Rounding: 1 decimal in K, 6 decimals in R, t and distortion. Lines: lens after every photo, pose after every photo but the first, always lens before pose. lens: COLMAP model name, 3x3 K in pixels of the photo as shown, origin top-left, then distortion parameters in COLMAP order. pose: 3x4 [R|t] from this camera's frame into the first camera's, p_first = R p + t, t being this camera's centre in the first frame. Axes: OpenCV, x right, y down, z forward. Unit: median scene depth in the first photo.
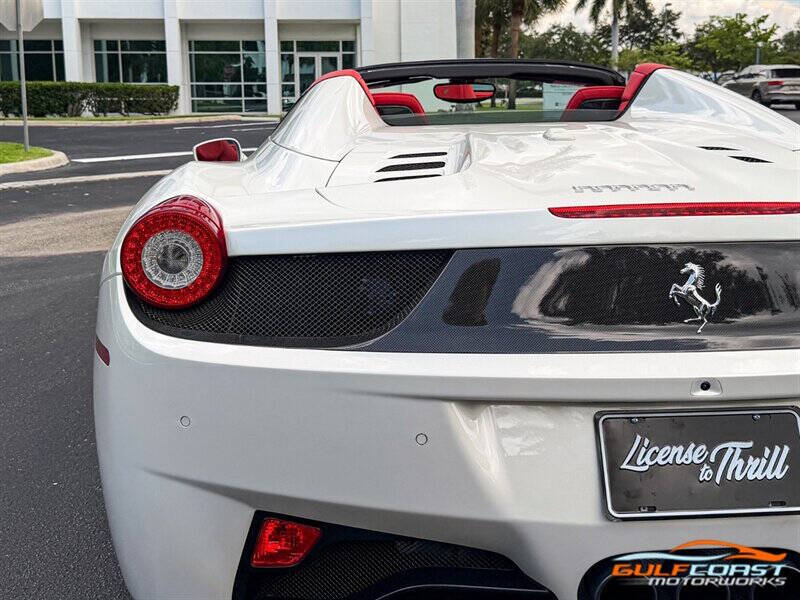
lens RADIAL K [[920.2, 0, 377.8], [0, 920.2, 225.0], [0, 0, 1]] dist [0.204670, -0.521271]
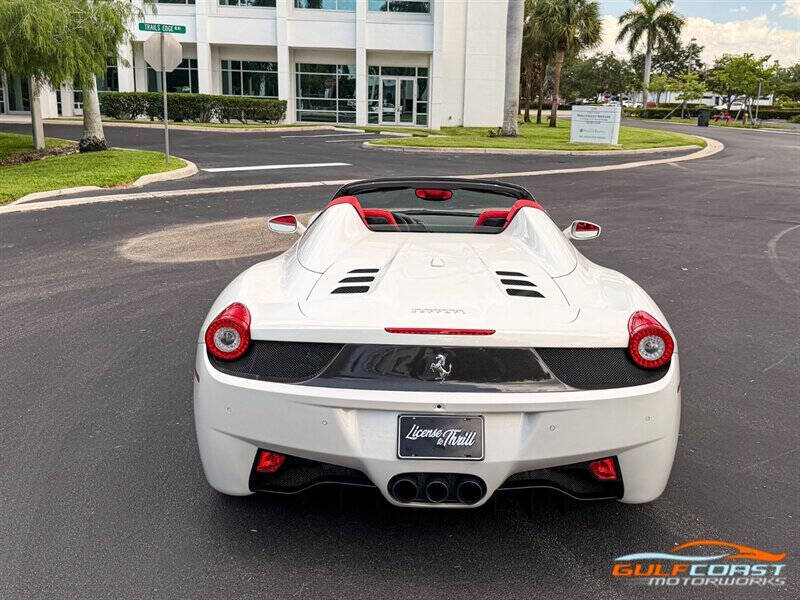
lens RADIAL K [[758.5, 0, 421.7], [0, 758.5, 253.2], [0, 0, 1]] dist [0.149957, -0.338021]
pose [[0.998430, 0.043252, -0.035601, 0.015555], [-0.041005, 0.997258, 0.061604, -0.015214], [0.038168, -0.060048, 0.997466, -0.042151]]
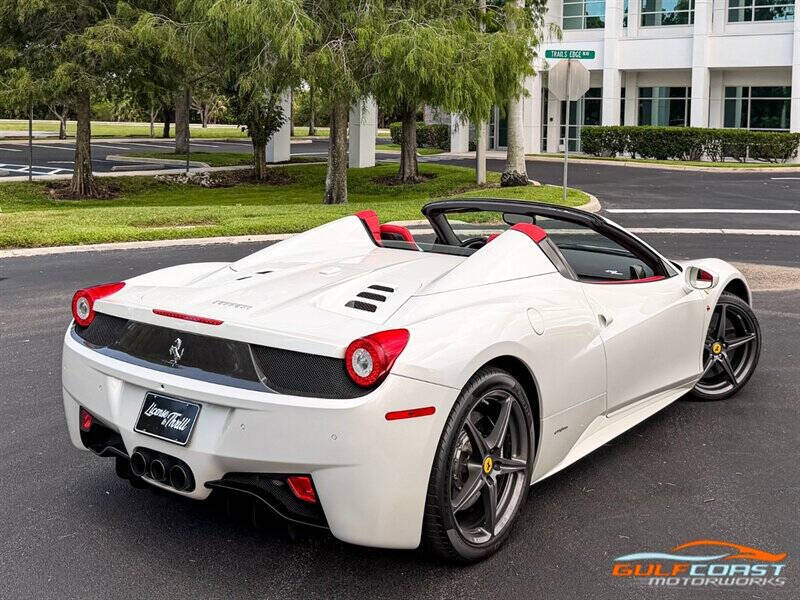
lens RADIAL K [[951.7, 0, 426.7], [0, 951.7, 160.2], [0, 0, 1]] dist [0.208191, -0.545498]
pose [[0.786922, 0.050155, -0.615011, 0.110870], [-0.111864, 0.991772, -0.062252, -0.015910], [0.606828, 0.117785, 0.786058, -0.032279]]
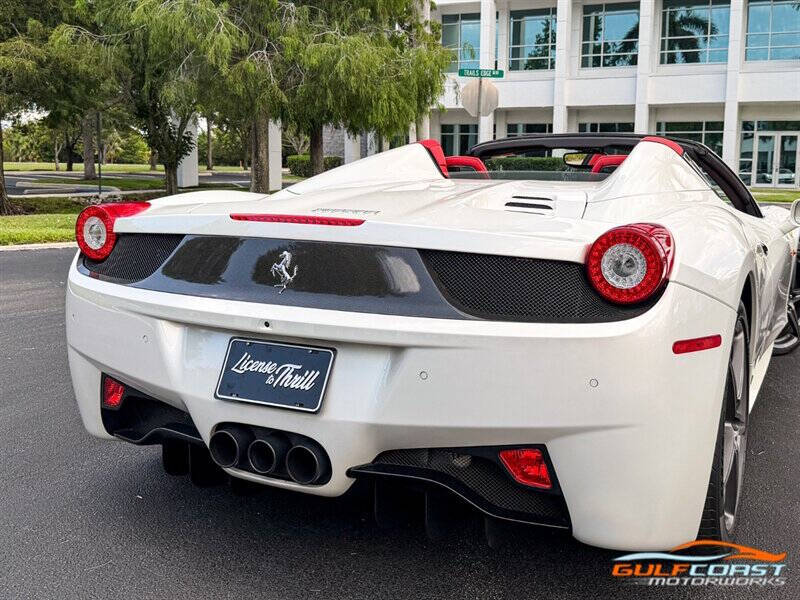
lens RADIAL K [[799.7, 0, 443.8], [0, 799.7, 254.8], [0, 0, 1]] dist [0.177443, -0.373285]
pose [[0.880107, 0.076317, -0.468602, 0.055413], [-0.092129, 0.995688, -0.010873, 0.001633], [0.465752, 0.052741, 0.883342, -0.004694]]
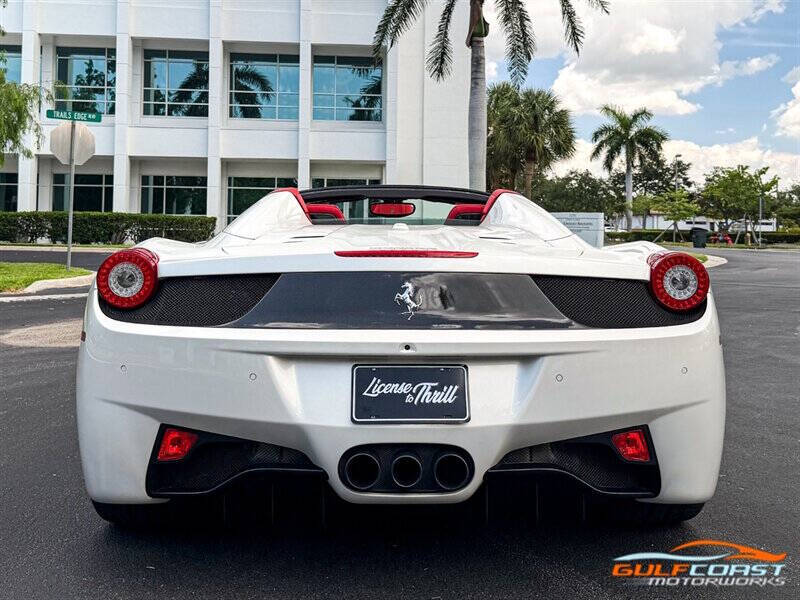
lens RADIAL K [[893.8, 0, 397.8], [0, 893.8, 190.1], [0, 0, 1]] dist [0.190107, -0.435762]
pose [[0.999598, 0.022602, -0.017112, 0.015393], [-0.025385, 0.982342, -0.185364, 0.008523], [0.012620, 0.185724, 0.982521, -0.034409]]
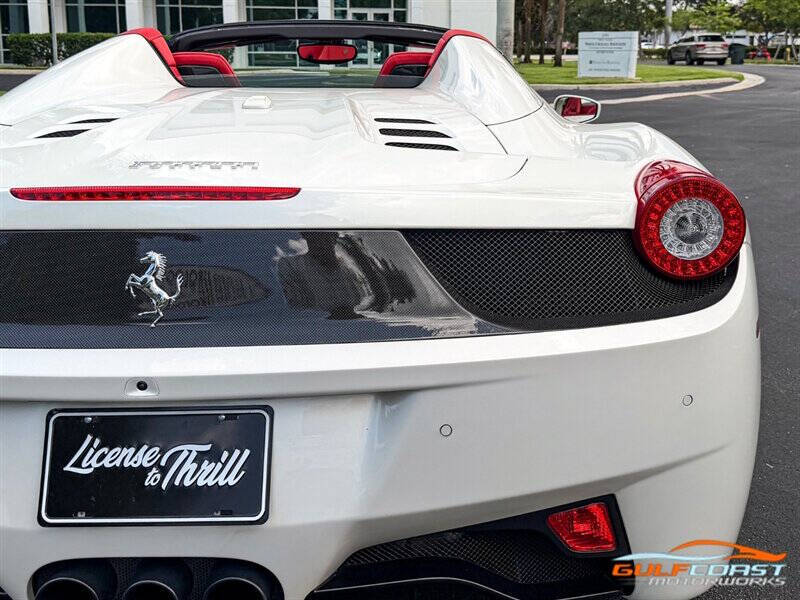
lens RADIAL K [[881.3, 0, 427.4], [0, 881.3, 210.3], [0, 0, 1]] dist [0.166638, -0.406801]
pose [[0.999589, 0.018470, -0.021922, 0.028170], [-0.017599, 0.999074, 0.039261, -0.001781], [0.022627, -0.038859, 0.998988, 0.005684]]
